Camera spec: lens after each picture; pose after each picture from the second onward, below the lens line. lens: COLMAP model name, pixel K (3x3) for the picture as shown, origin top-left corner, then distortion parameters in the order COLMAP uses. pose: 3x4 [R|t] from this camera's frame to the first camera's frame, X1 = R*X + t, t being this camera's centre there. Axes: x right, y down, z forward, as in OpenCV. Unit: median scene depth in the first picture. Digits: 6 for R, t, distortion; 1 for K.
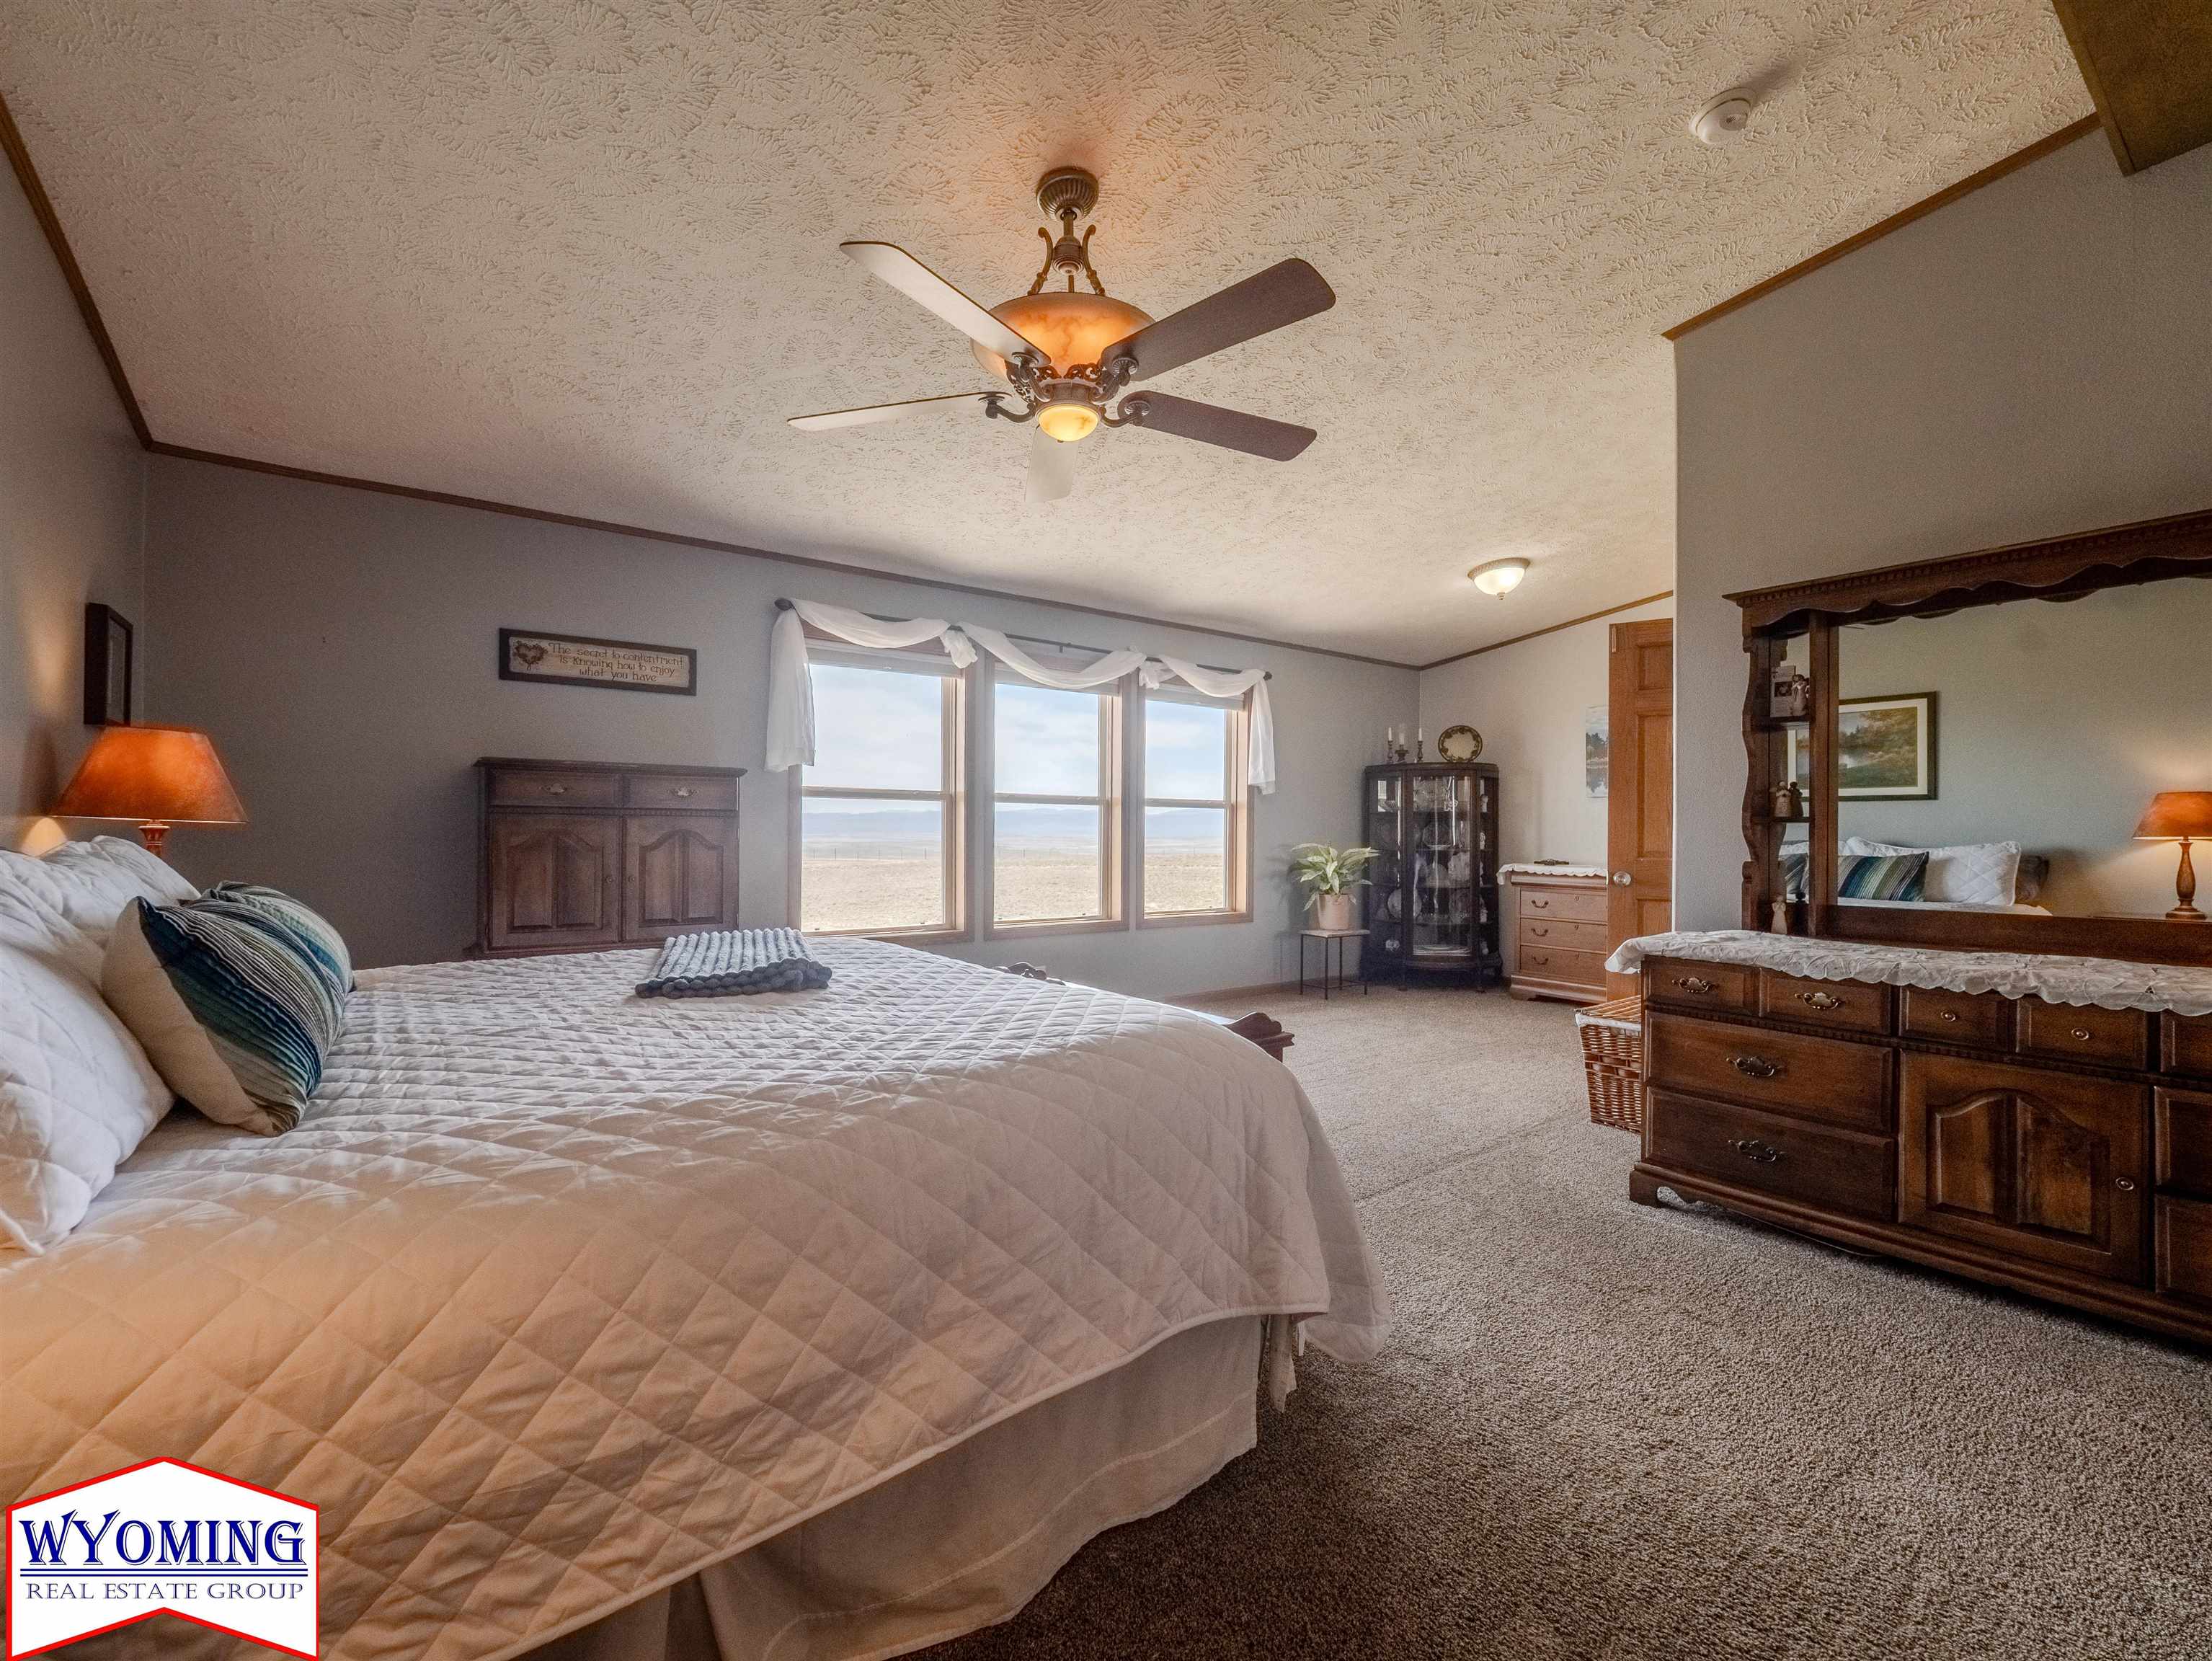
lens RADIAL K [[939.5, 0, 1097.9], [0, 939.5, 826.5], [0, 0, 1]] dist [0.001517, -0.000962]
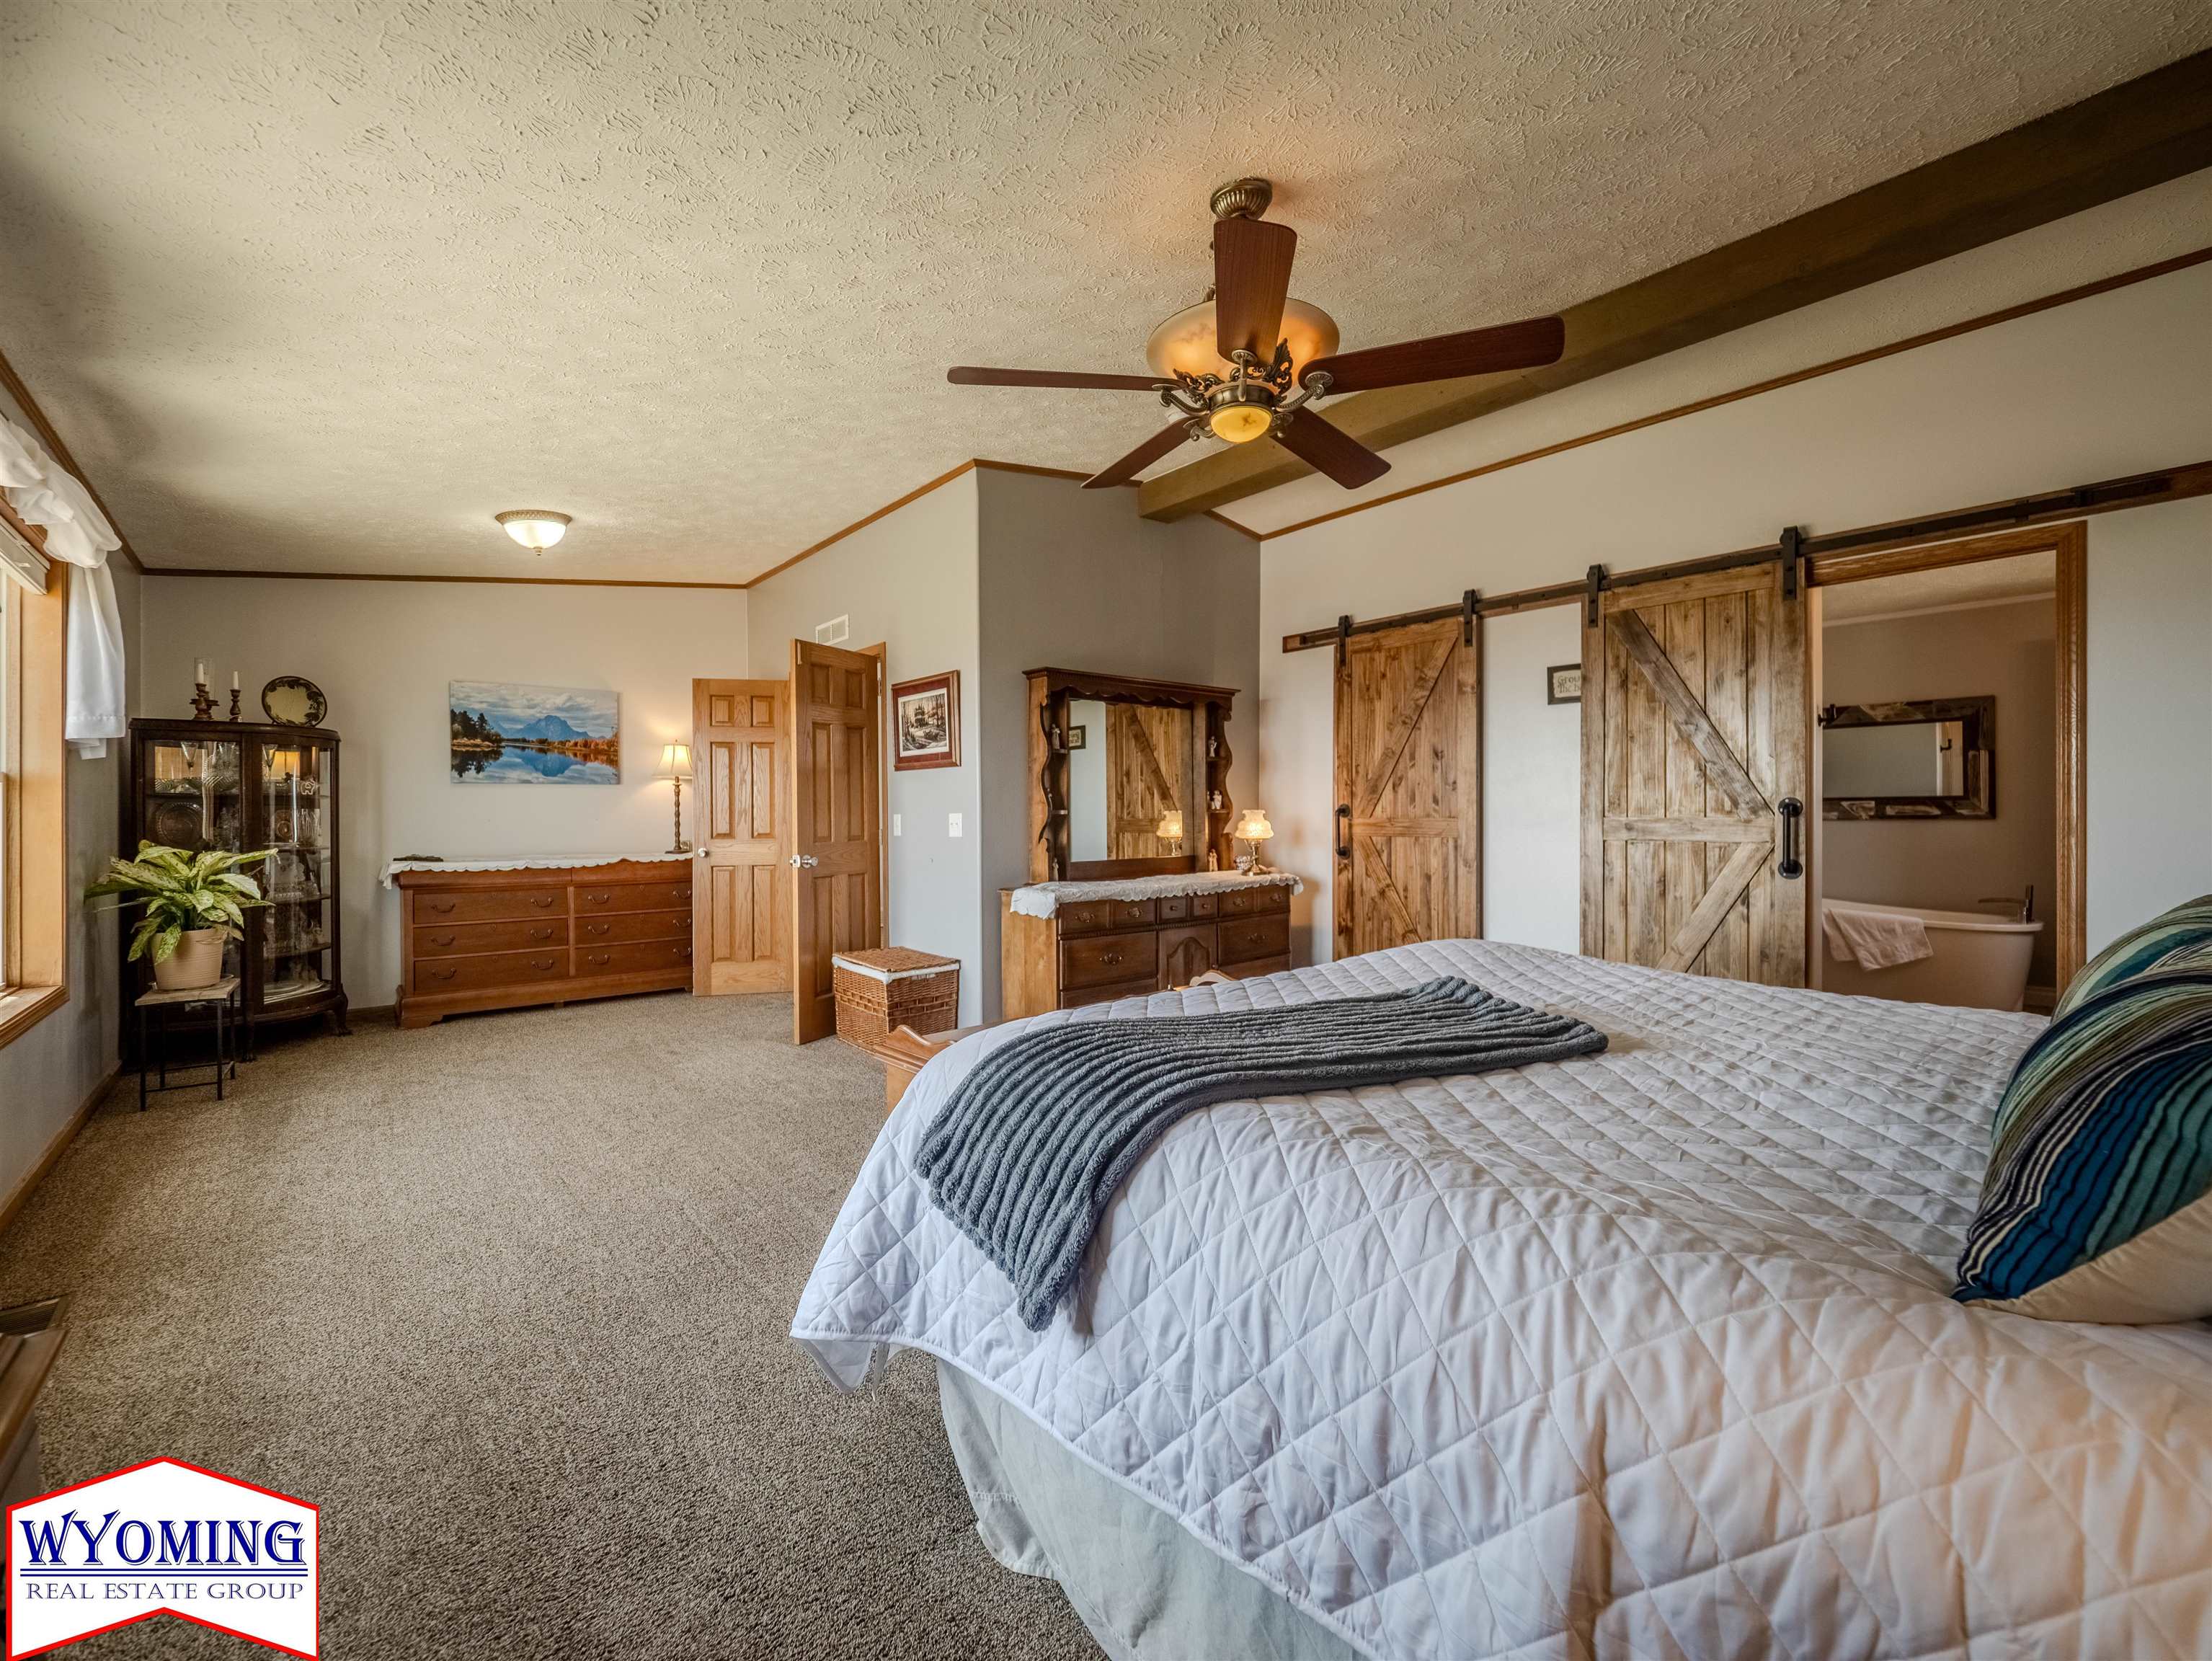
lens RADIAL K [[939.5, 0, 1112.0], [0, 939.5, 816.4], [0, 0, 1]] dist [0.001517, -0.000962]
pose [[-0.064992, -0.003592, 0.997879, -0.575013], [0.000353, 0.999993, 0.003622, -0.003628], [-0.997886, 0.000587, -0.064990, 0.645096]]
